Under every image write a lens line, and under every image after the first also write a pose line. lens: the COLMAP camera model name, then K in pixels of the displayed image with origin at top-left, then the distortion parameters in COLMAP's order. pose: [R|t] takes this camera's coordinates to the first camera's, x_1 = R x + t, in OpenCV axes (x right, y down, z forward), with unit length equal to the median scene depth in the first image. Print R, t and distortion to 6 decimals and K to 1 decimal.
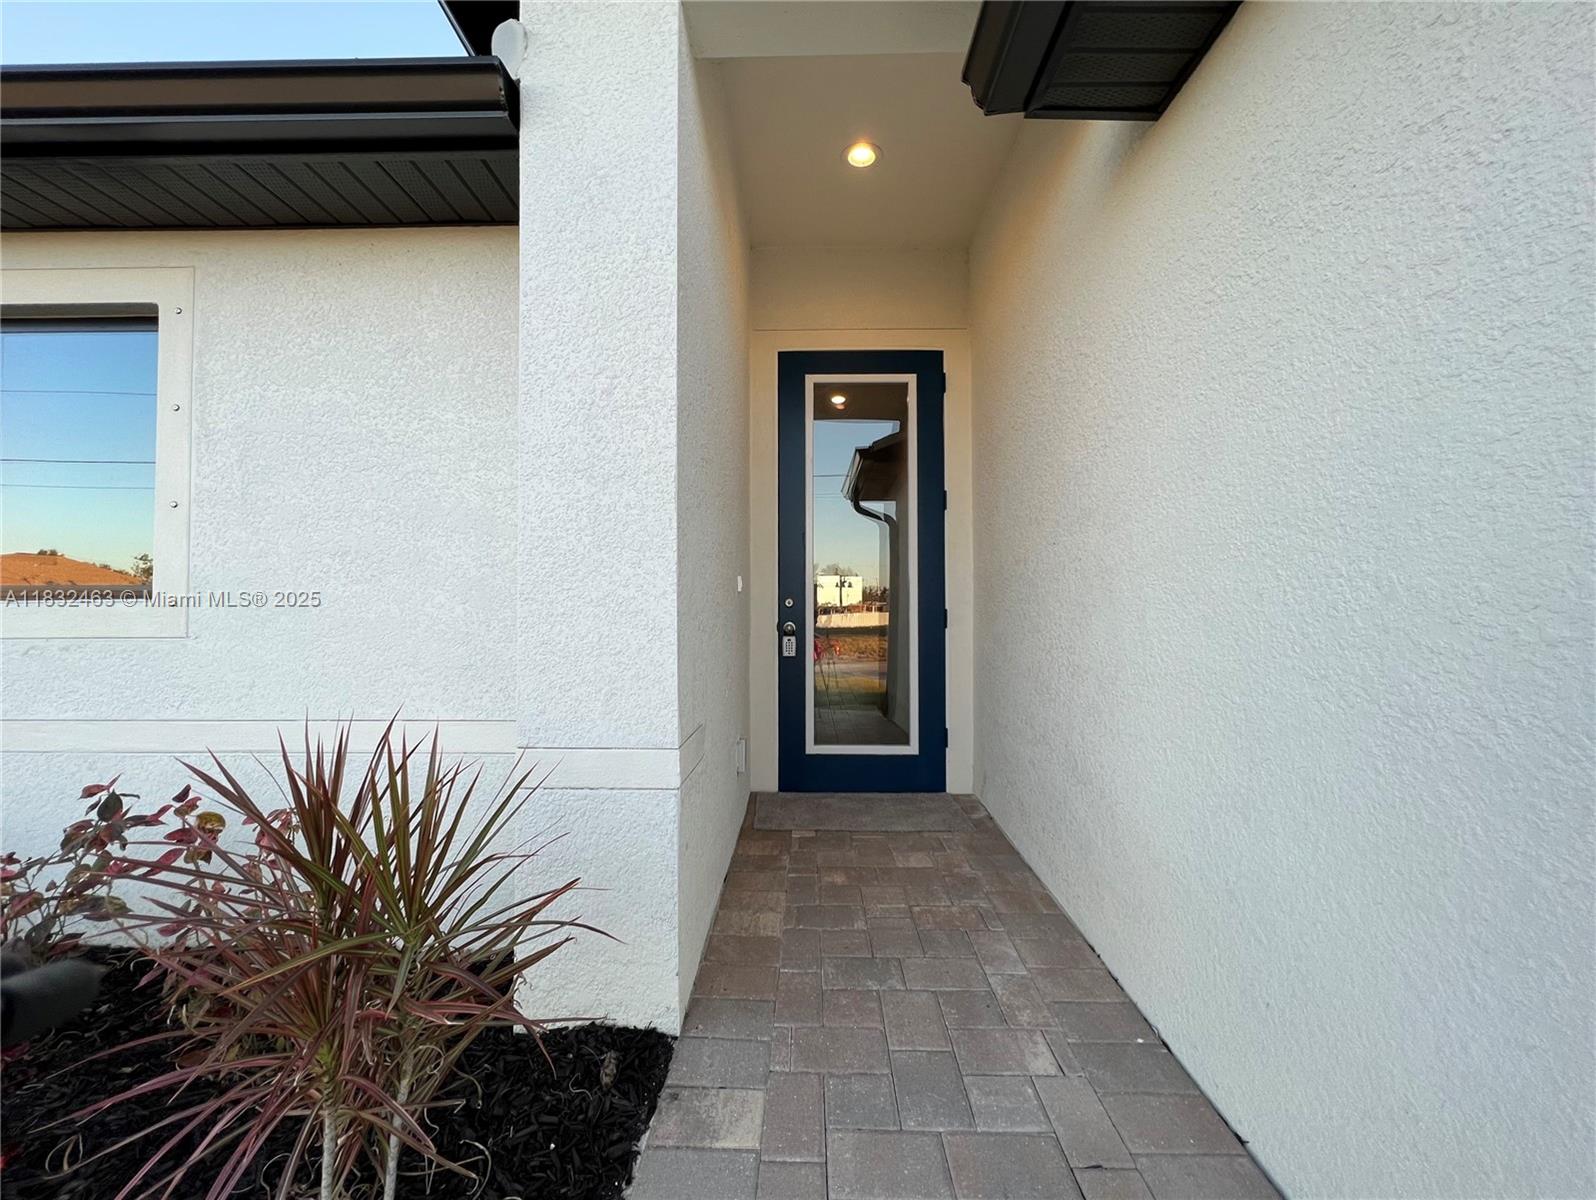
lens RADIAL K [[645.2, 0, 797.8], [0, 645.2, 597.0], [0, 0, 1]] dist [-0.000103, -0.000058]
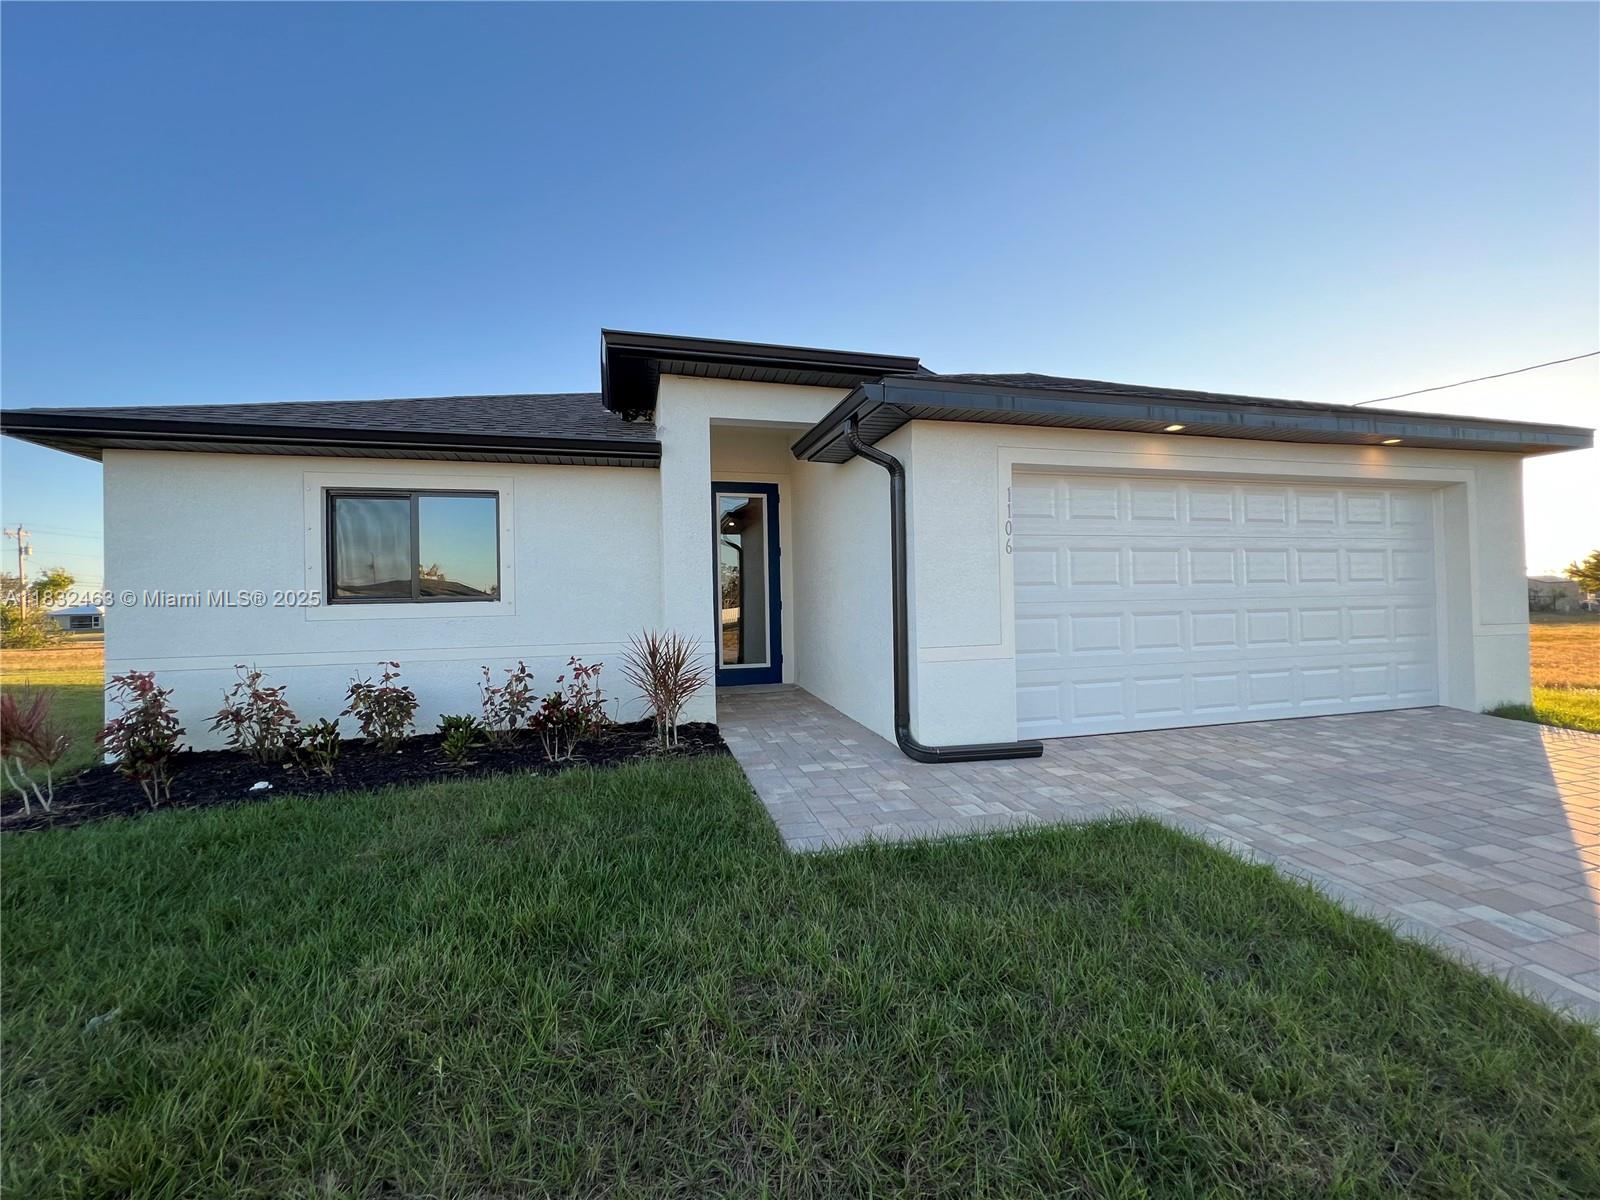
lens RADIAL K [[646.8, 0, 799.8], [0, 646.8, 597.0], [0, 0, 1]] dist [-0.000103, -0.000058]
pose [[0.957821, -0.014496, 0.286999, -0.353652], [0.012910, 0.999889, 0.007420, -0.012405], [-0.287075, -0.003402, 0.957902, -1.170941]]
